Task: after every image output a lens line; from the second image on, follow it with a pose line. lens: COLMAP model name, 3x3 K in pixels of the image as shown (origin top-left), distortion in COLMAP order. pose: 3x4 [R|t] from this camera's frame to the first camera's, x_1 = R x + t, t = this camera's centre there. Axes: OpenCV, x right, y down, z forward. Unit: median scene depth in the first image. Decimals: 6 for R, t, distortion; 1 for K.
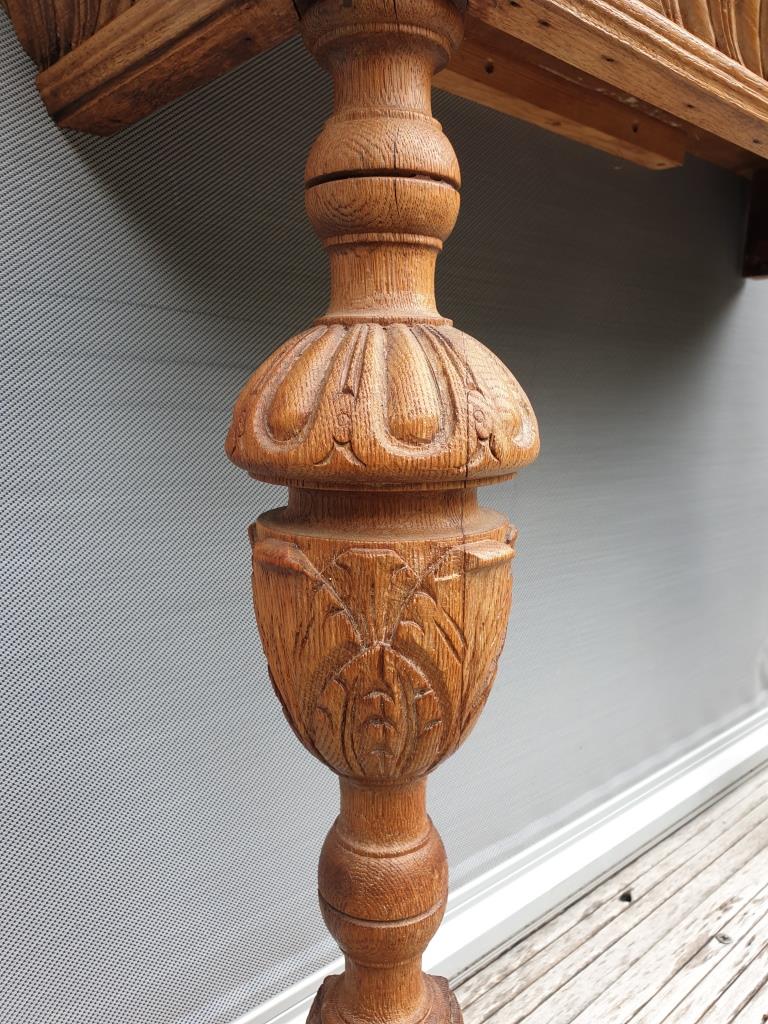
lens RADIAL K [[770.3, 0, 380.4], [0, 770.3, 513.3], [0, 0, 1]] dist [-0.001872, -0.004759]
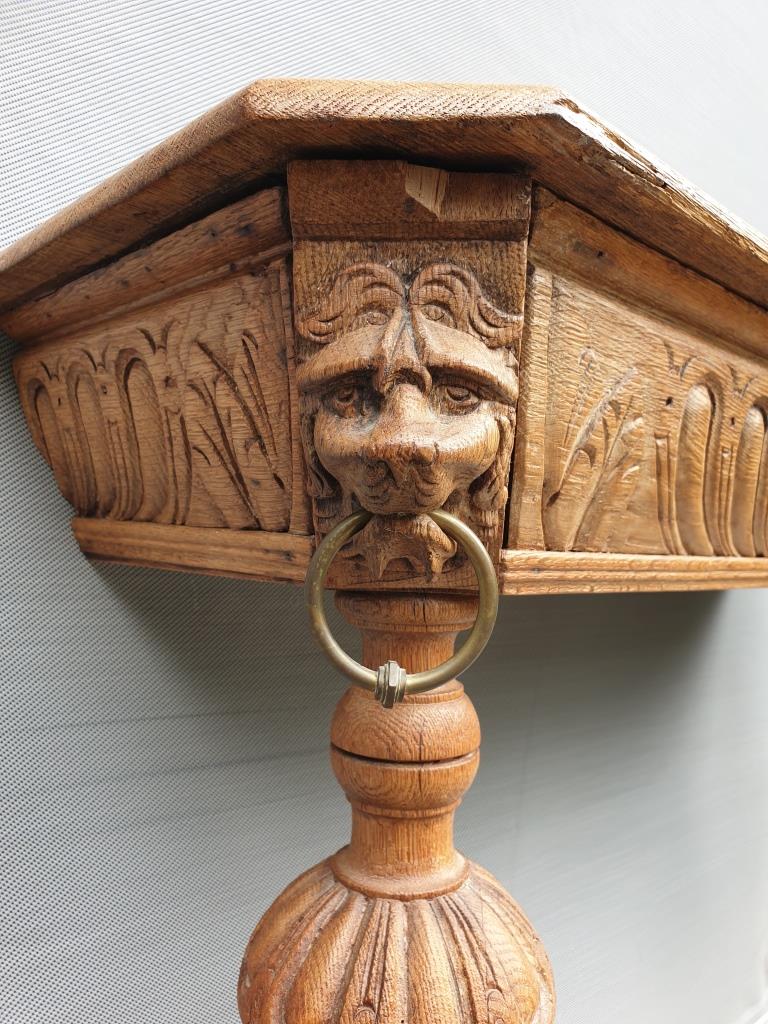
lens RADIAL K [[770.3, 0, 389.3], [0, 770.3, 512.0], [0, 0, 1]] dist [-0.001872, -0.004759]
pose [[0.999120, 0.033628, 0.025071, -0.058184], [-0.029319, 0.987333, -0.155927, -0.595968], [-0.029997, 0.155055, 0.987450, -0.075533]]
